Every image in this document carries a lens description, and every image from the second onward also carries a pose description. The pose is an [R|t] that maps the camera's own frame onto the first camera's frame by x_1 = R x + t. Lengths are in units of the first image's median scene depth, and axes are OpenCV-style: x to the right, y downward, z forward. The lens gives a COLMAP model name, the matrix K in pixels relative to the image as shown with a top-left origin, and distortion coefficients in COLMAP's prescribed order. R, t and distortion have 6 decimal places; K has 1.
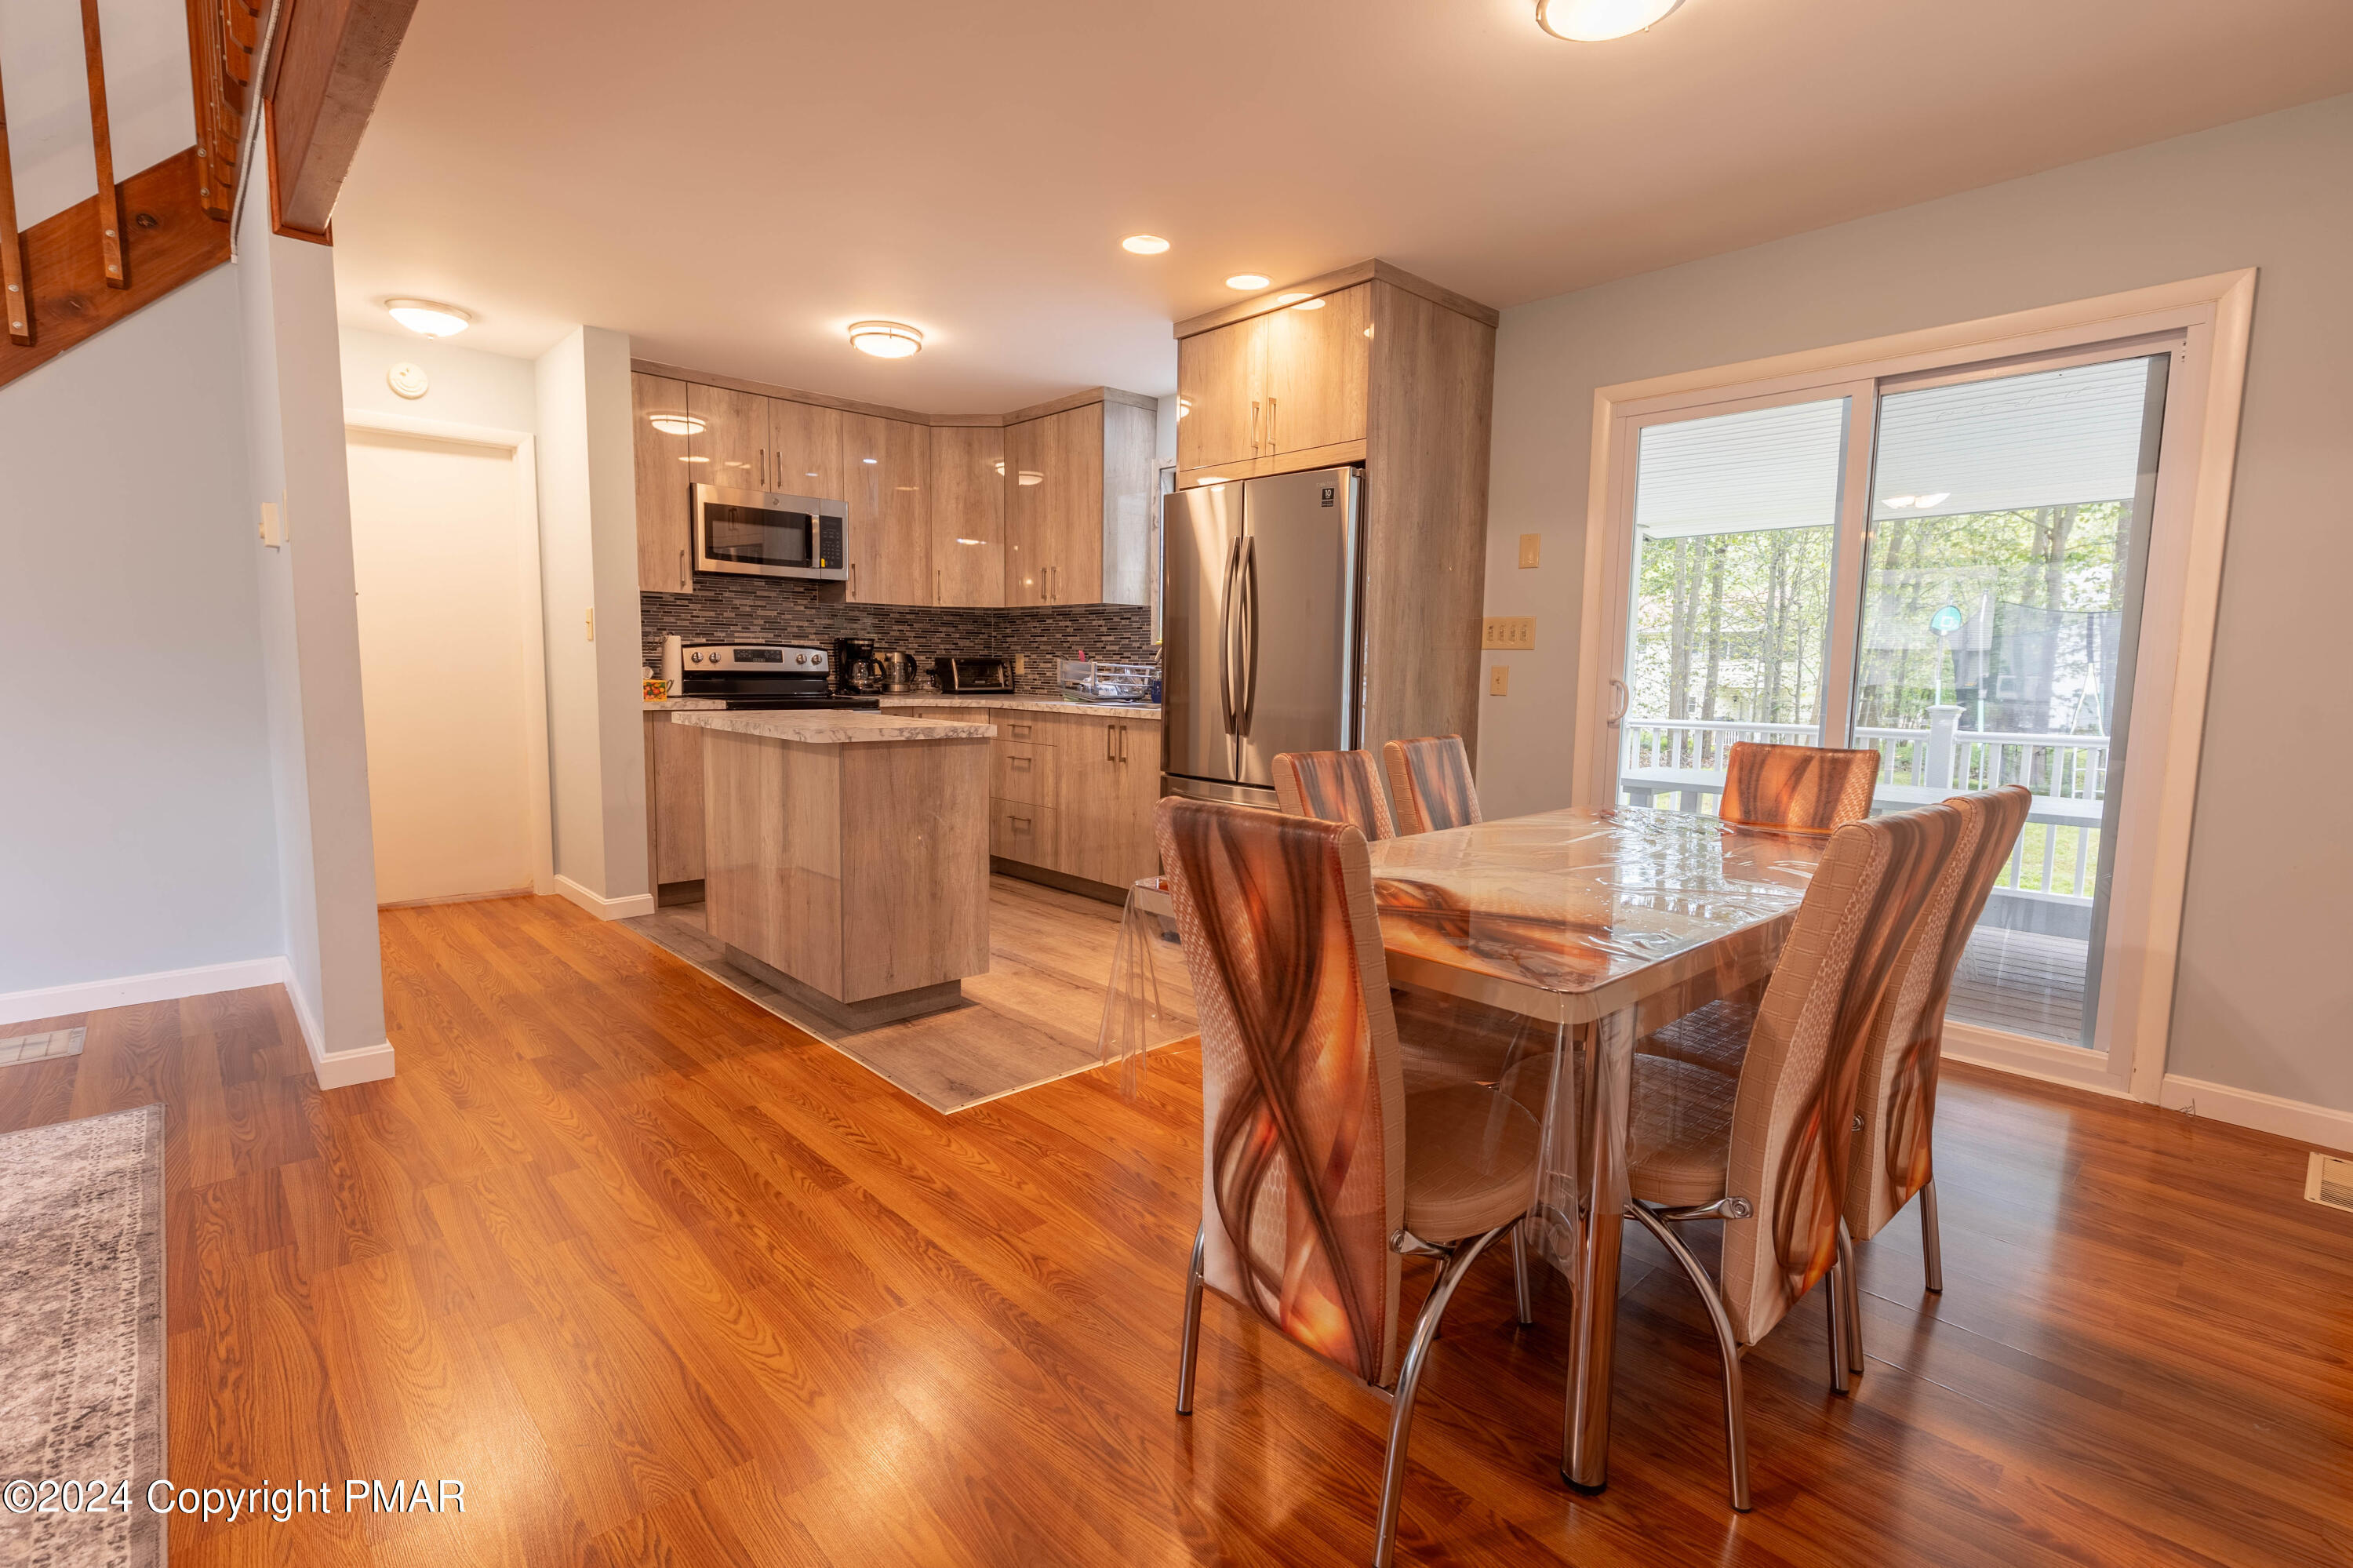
lens RADIAL K [[1066.2, 0, 1179.8], [0, 1066.2, 778.7], [0, 0, 1]] dist [0.006407, -0.000469]
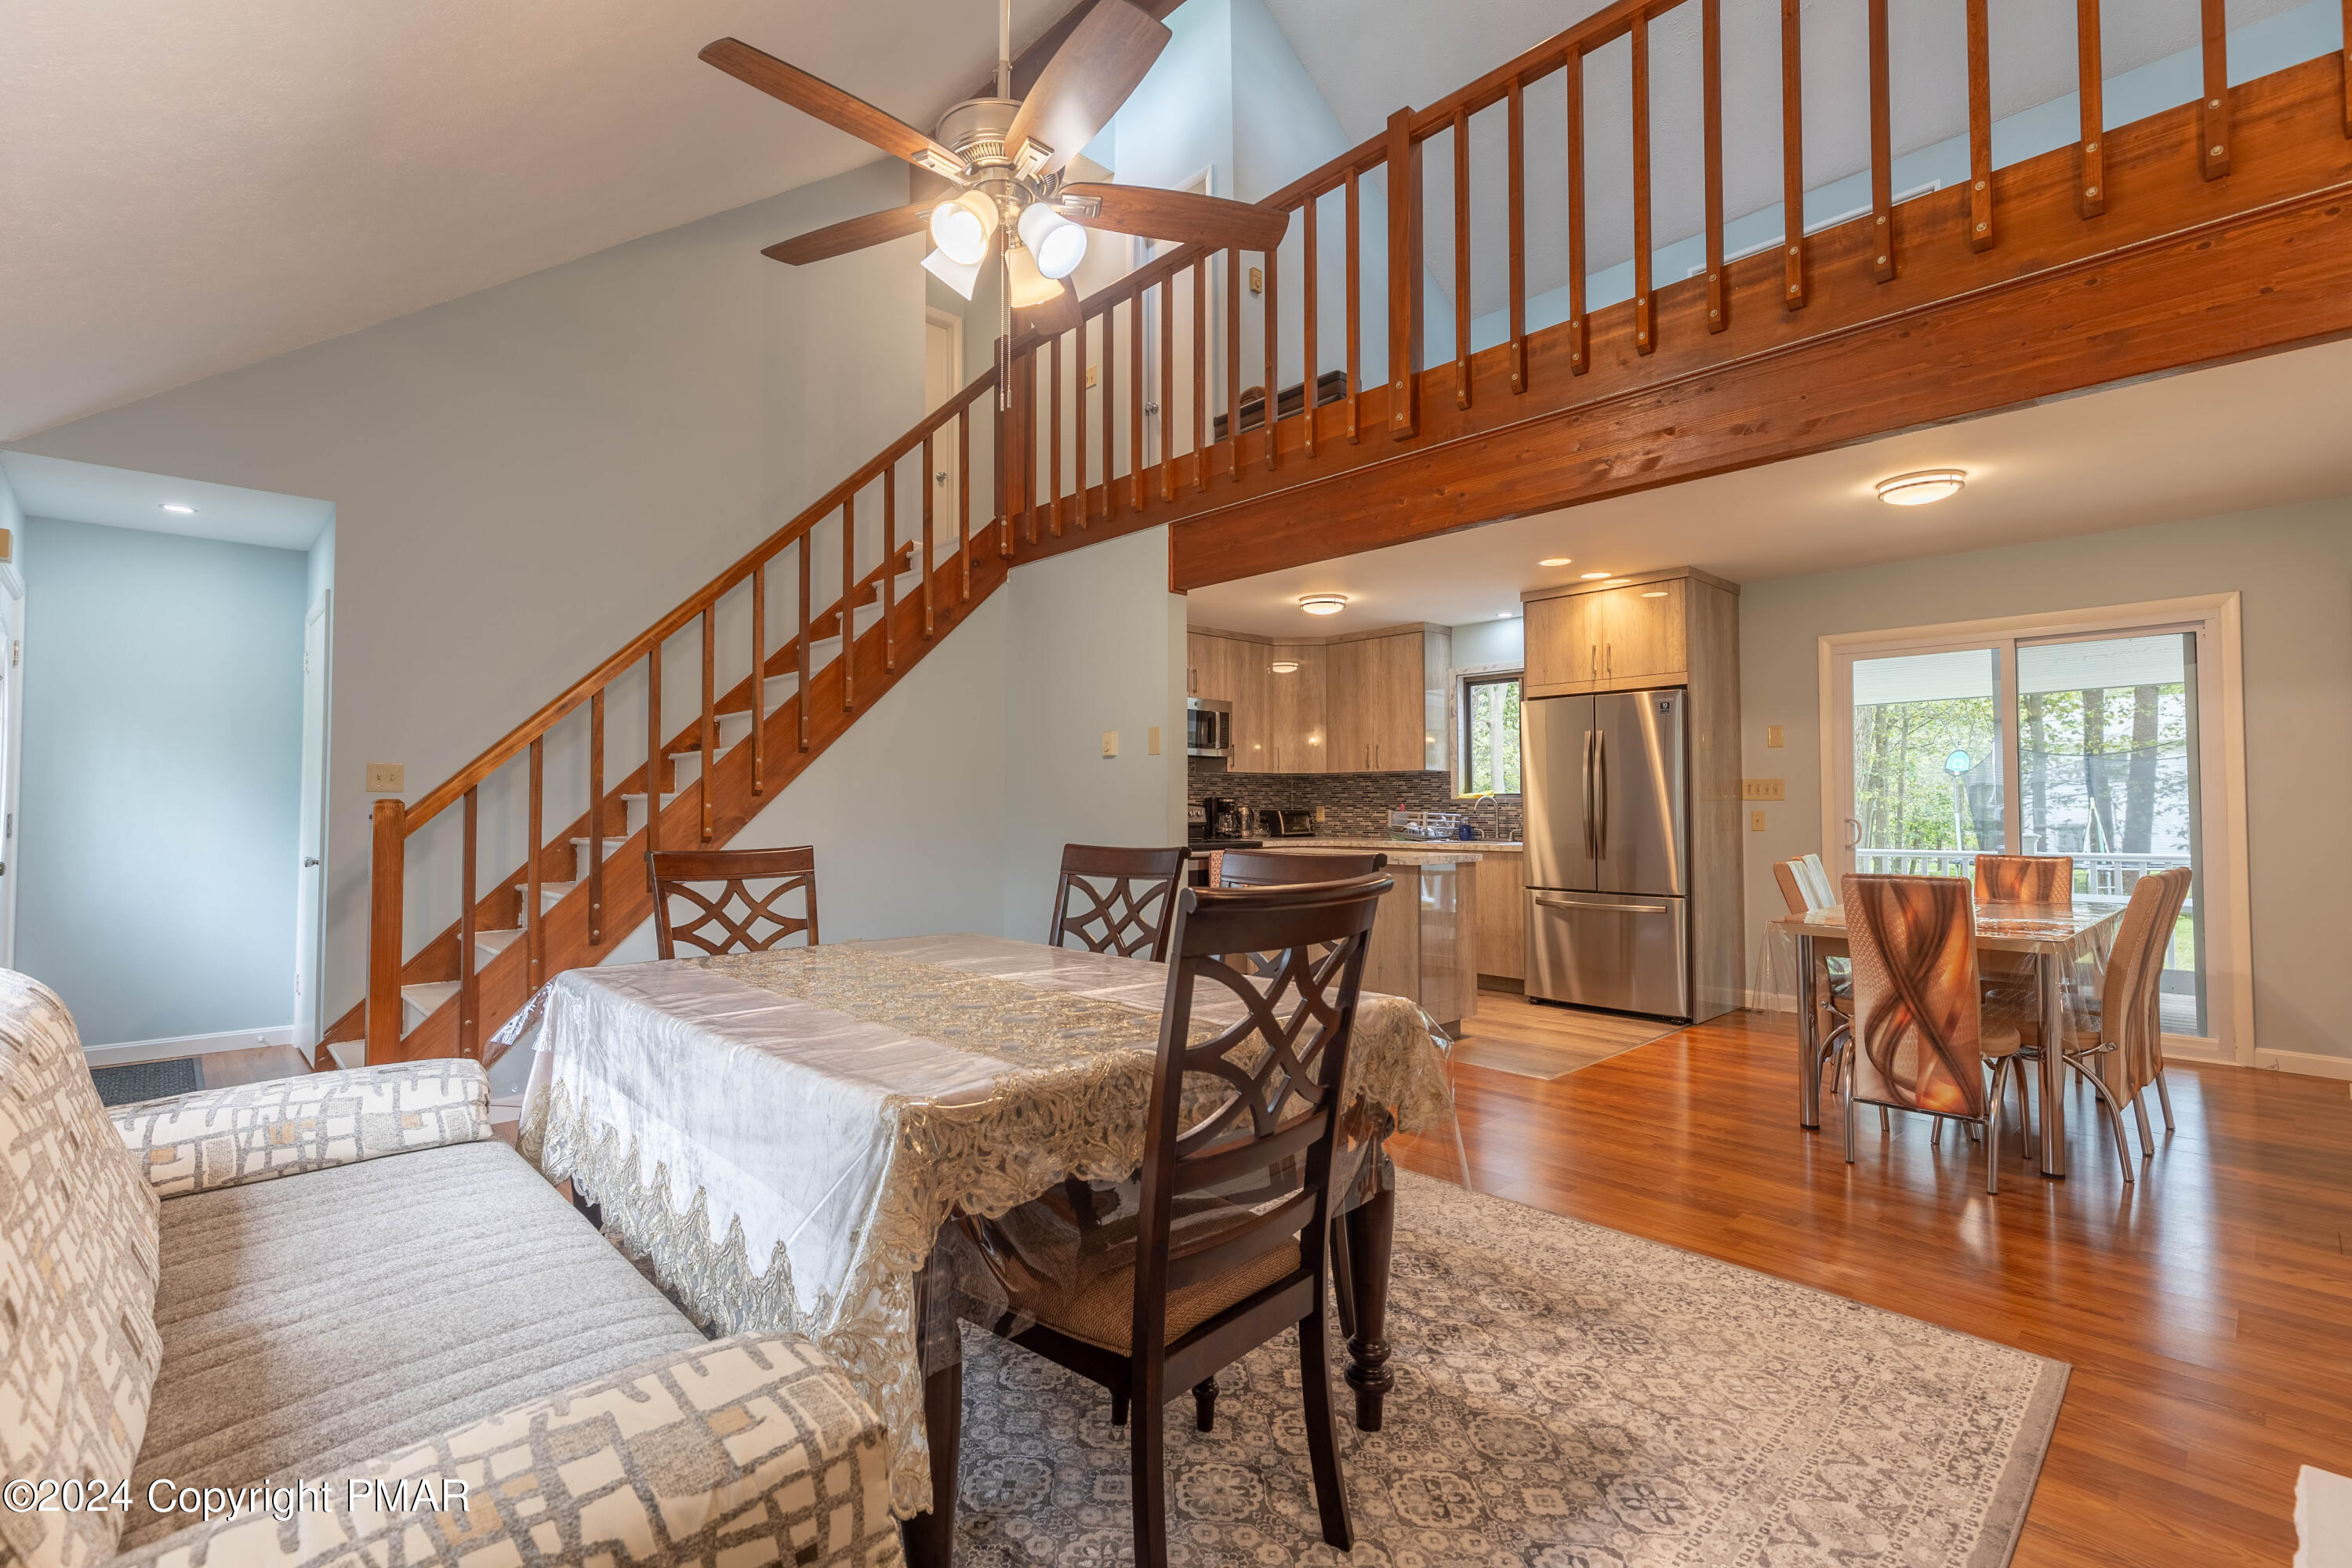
lens RADIAL K [[1051.1, 0, 1172.8], [0, 1051.1, 779.2], [0, 0, 1]] dist [0.006078, -0.000388]
pose [[0.999838, -0.016338, 0.007582, -0.408840], [0.017209, 0.990779, -0.134393, 0.026674], [-0.005317, 0.134502, 0.990899, -0.360151]]
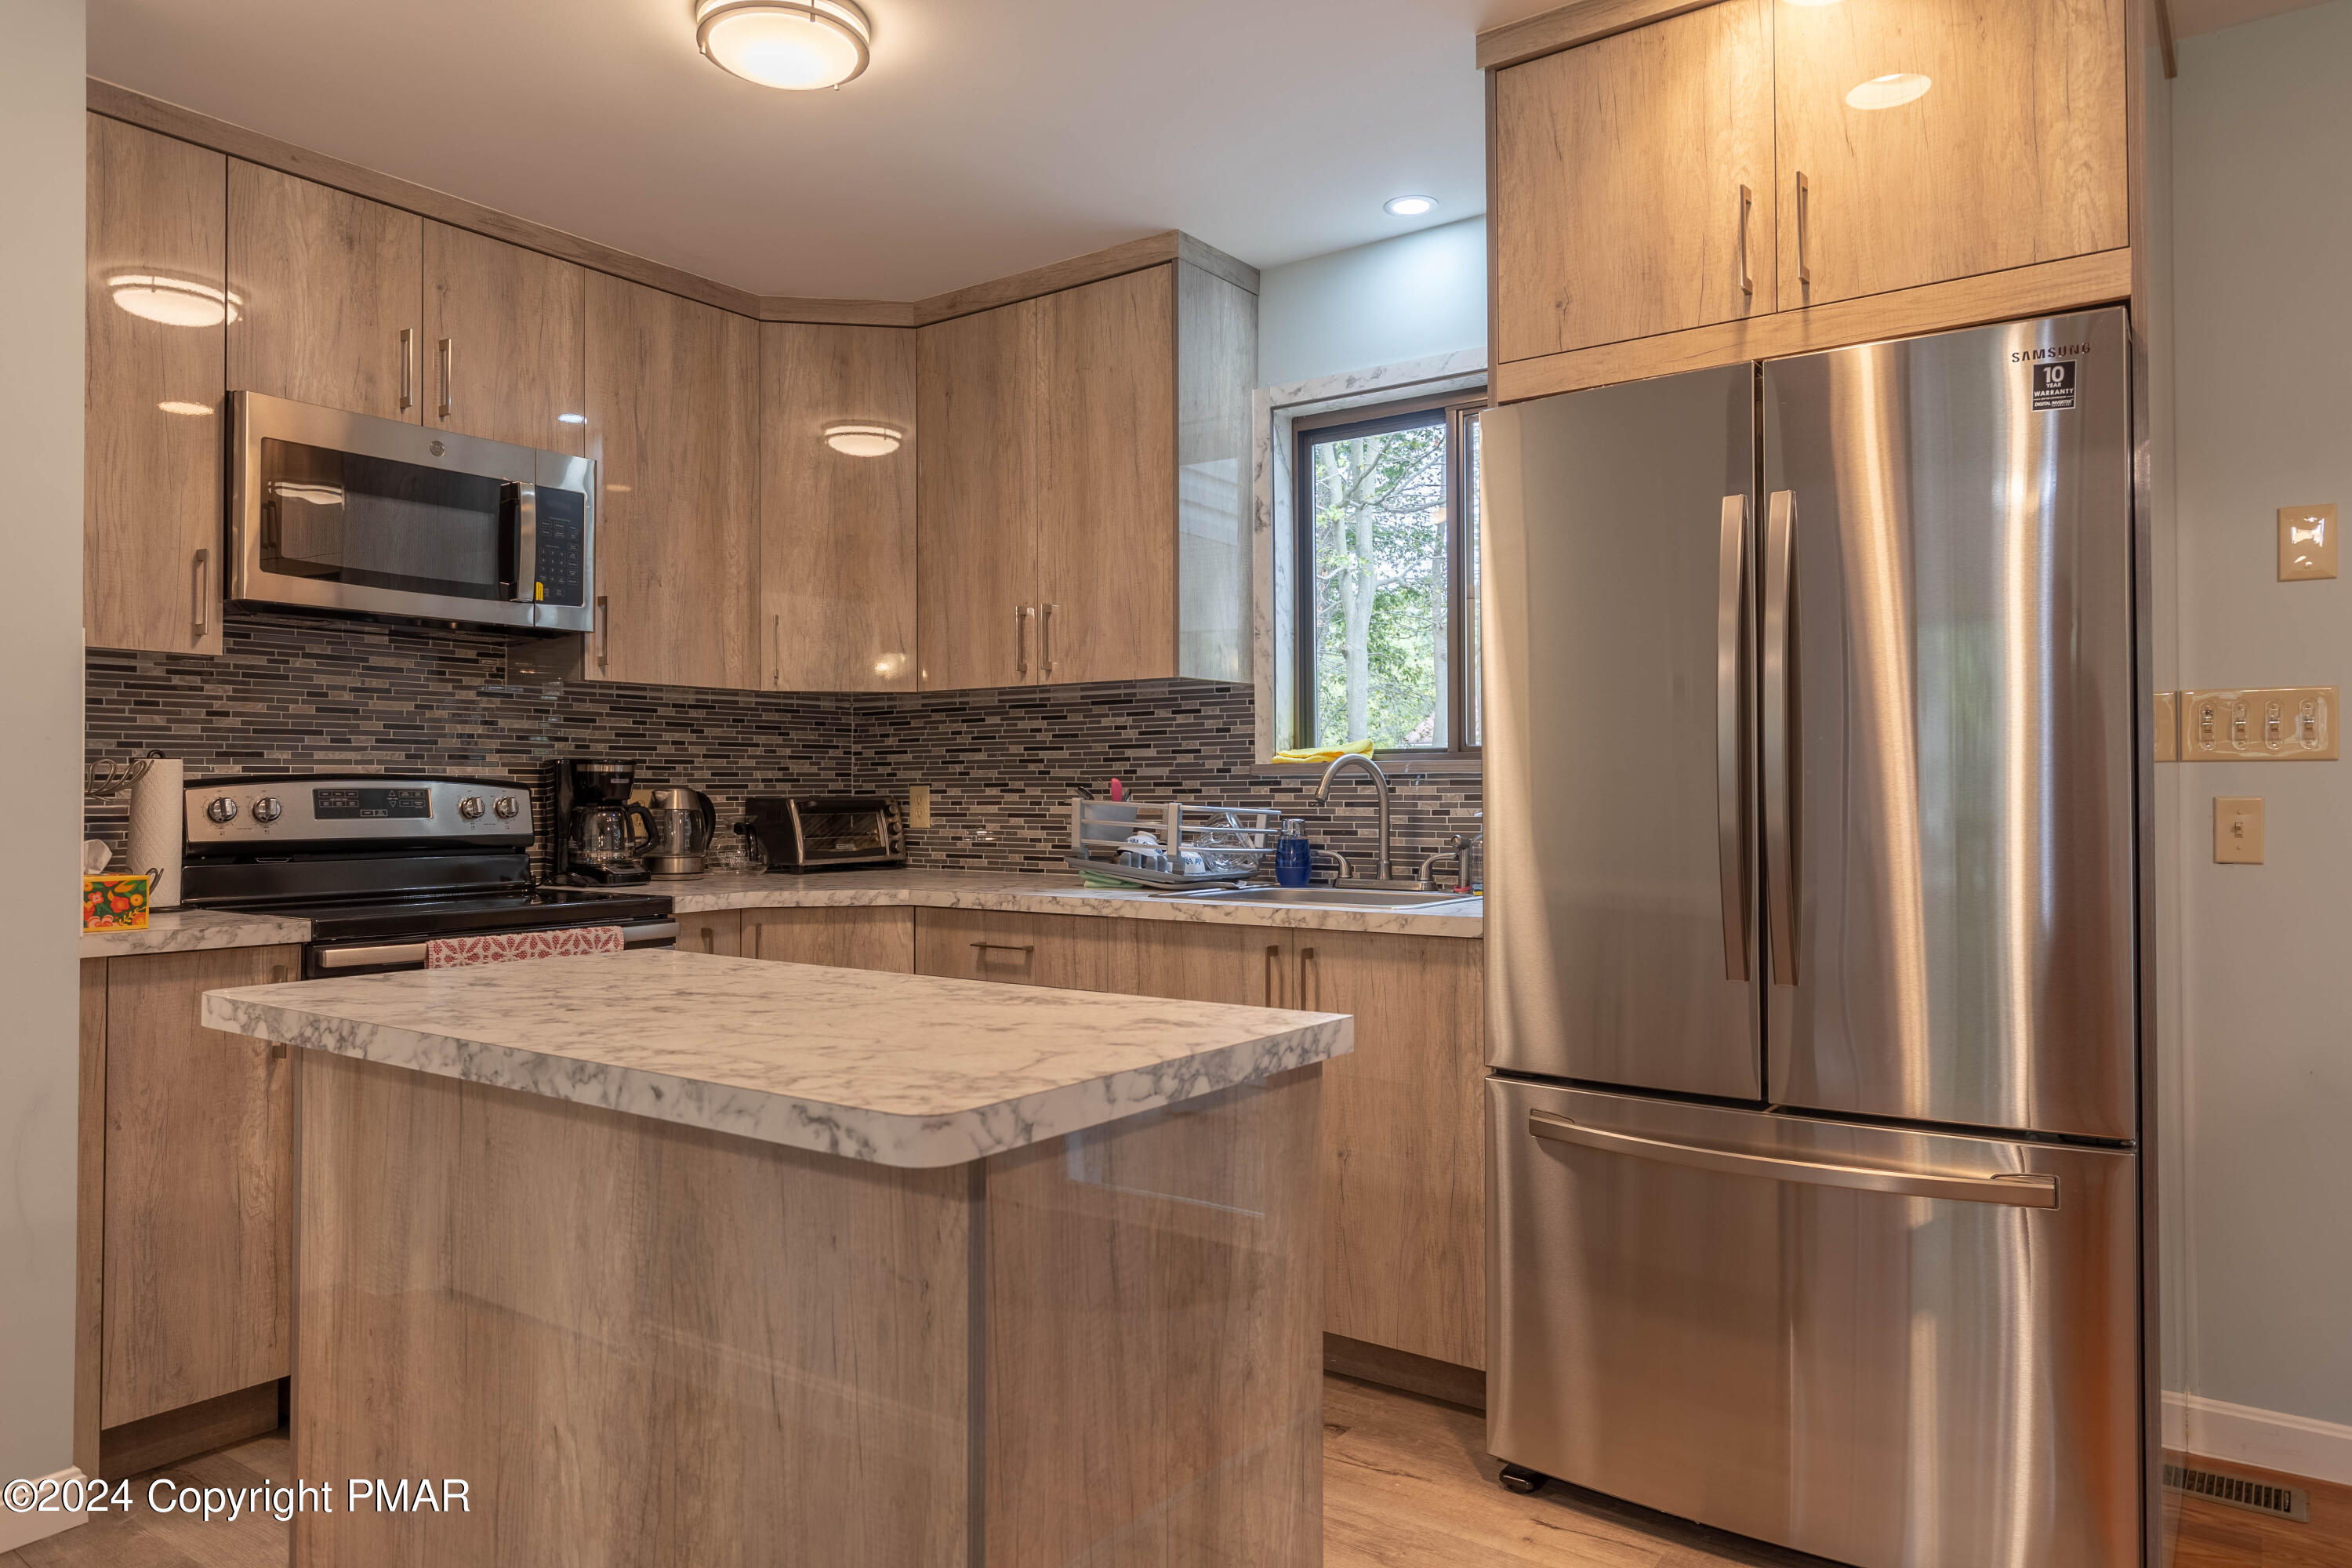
lens RADIAL K [[1497.6, 0, 1172.2], [0, 1497.6, 776.0], [0, 0, 1]] dist [0.004236, -0.003928]
pose [[0.982556, -0.016438, 0.185238, -0.194617], [0.038090, 0.992757, -0.113942, -0.045976], [-0.182023, 0.119011, 0.976066, 0.358758]]
